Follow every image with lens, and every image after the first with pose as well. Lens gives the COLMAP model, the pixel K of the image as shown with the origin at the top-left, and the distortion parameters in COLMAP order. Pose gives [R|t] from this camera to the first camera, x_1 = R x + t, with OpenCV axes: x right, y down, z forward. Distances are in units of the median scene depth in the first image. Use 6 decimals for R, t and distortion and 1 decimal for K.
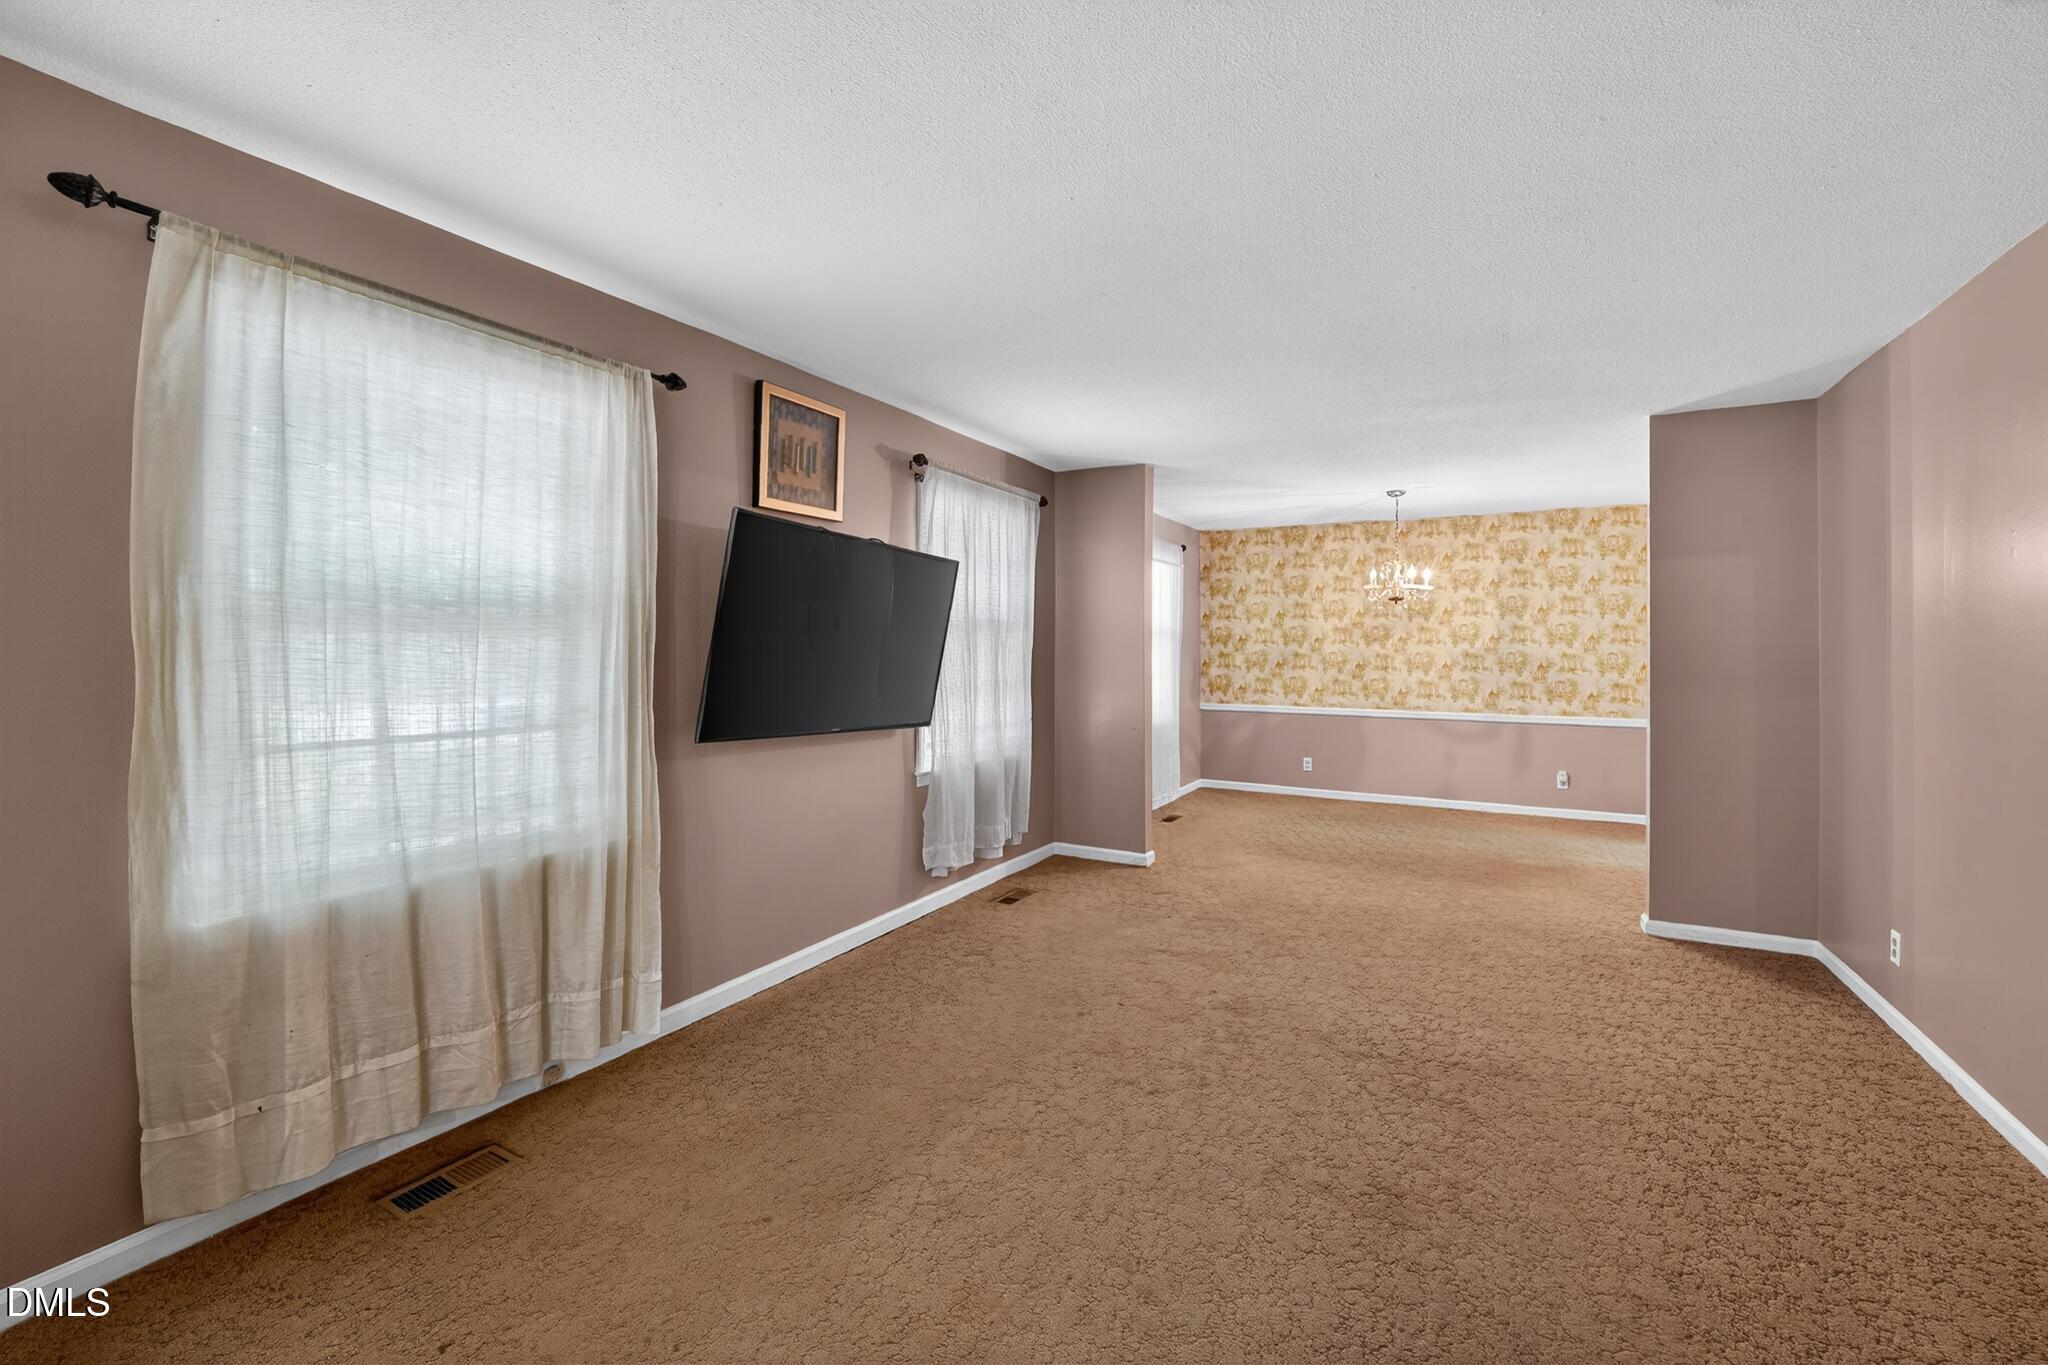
lens RADIAL K [[843.4, 0, 1028.1], [0, 843.4, 648.5], [0, 0, 1]] dist [-0.020985, 0.000378]
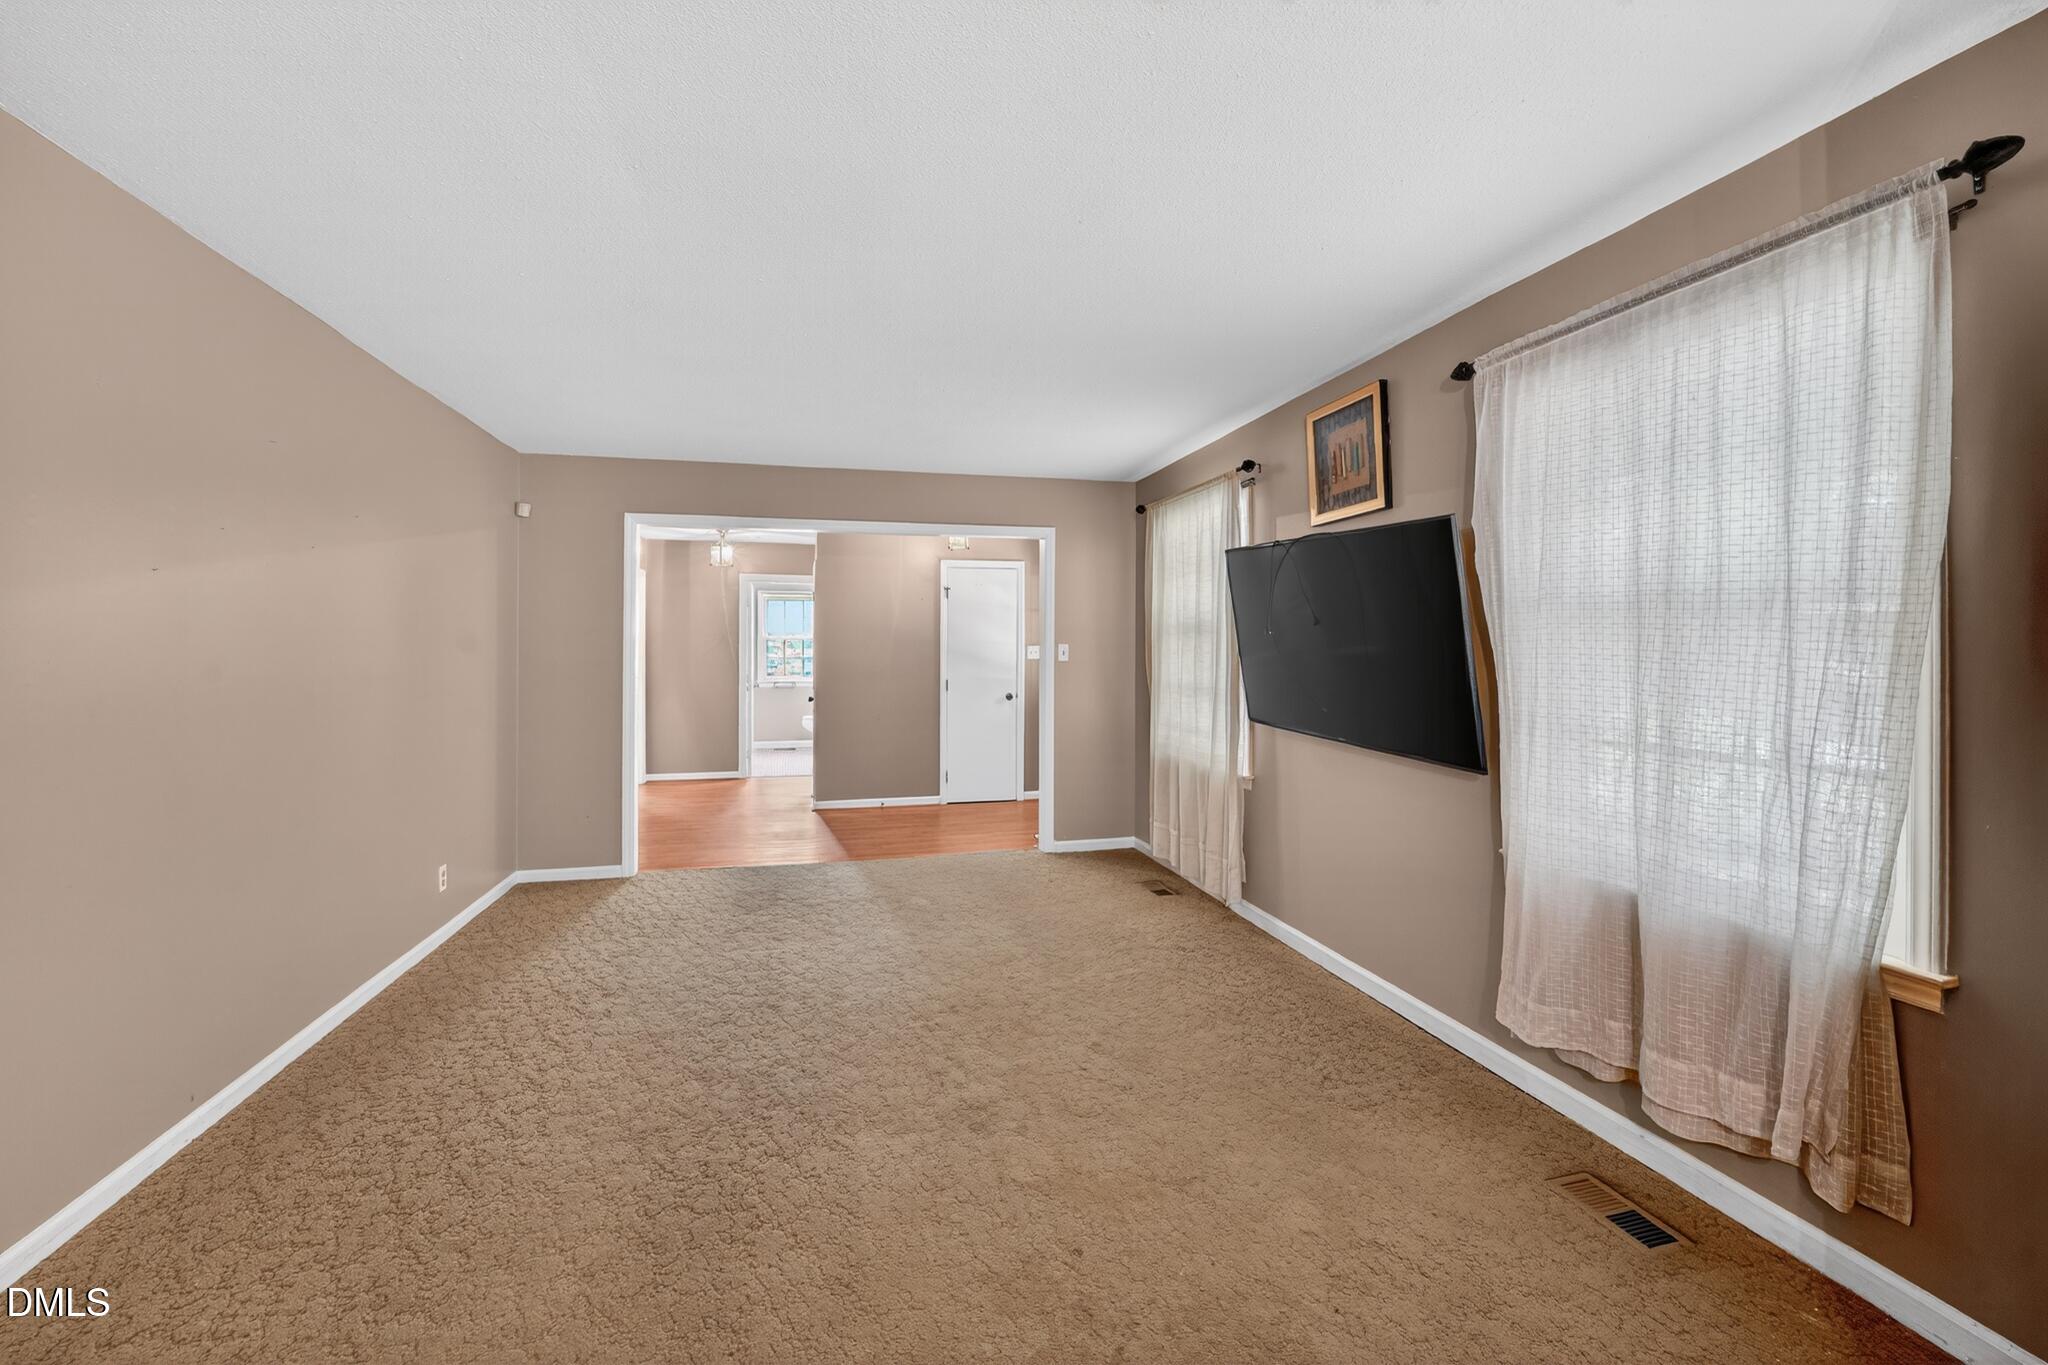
lens RADIAL K [[843.4, 0, 1028.1], [0, 843.4, 648.5], [0, 0, 1]] dist [-0.020985, 0.000378]
pose [[-0.725365, 0.004441, -0.688350, 0.339097], [0.008141, 0.999965, -0.002127, -0.003024], [0.688316, -0.007146, -0.725376, 0.725520]]
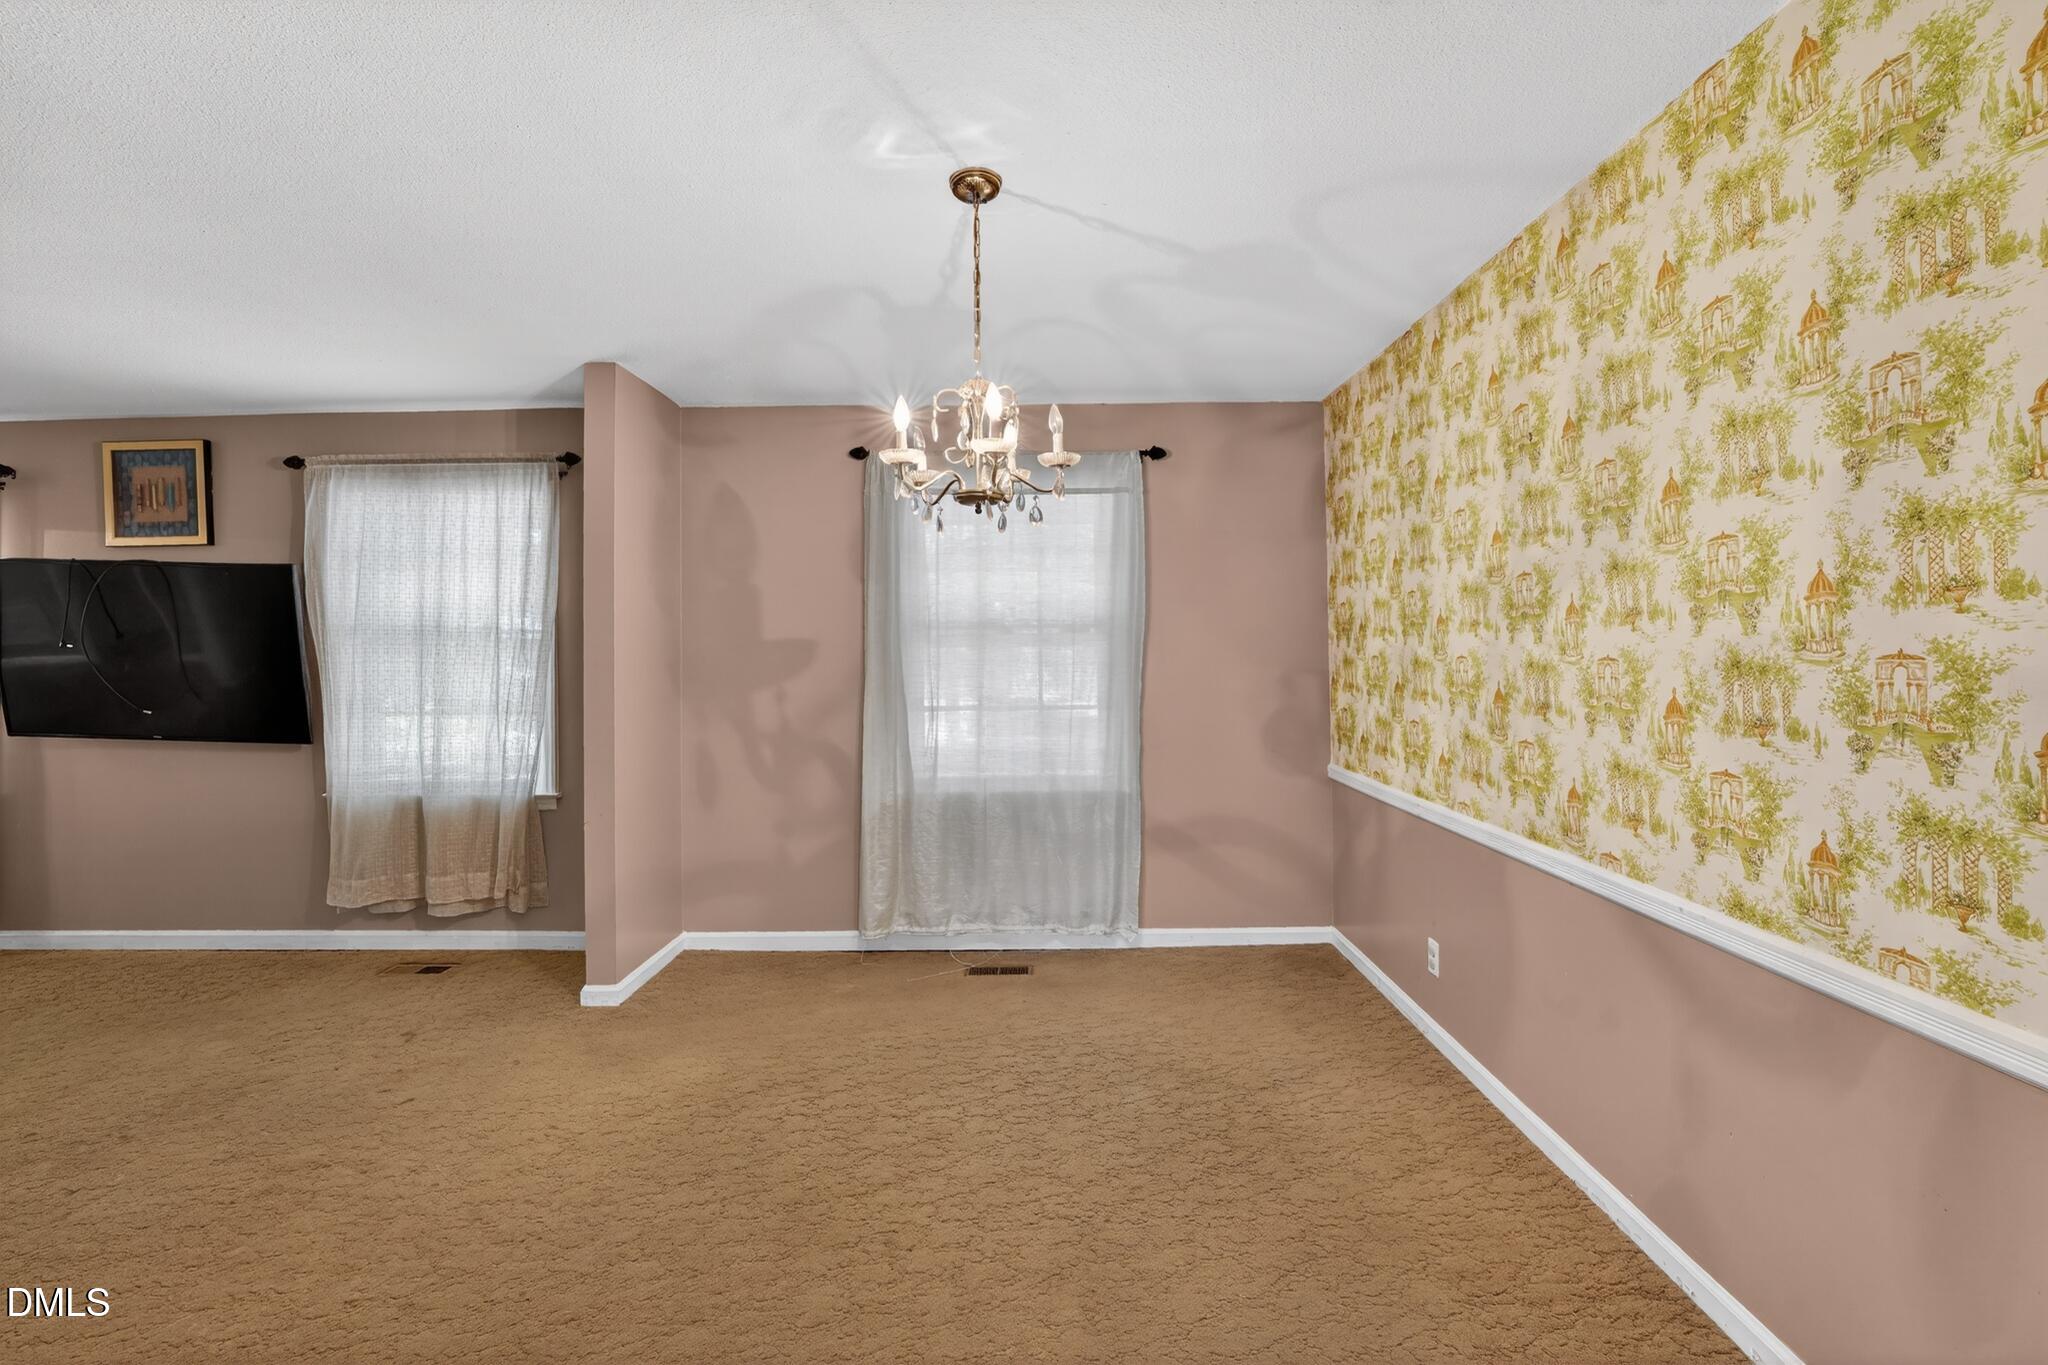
lens RADIAL K [[852.2, 0, 1016.9], [0, 852.2, 651.2], [0, 0, 1]] dist [-0.020063, 0.000372]
pose [[0.489424, -0.012139, -0.871962, 0.635583], [0.012283, 0.999900, -0.007026, 0.003045], [0.871960, -0.007271, 0.489524, 0.726736]]
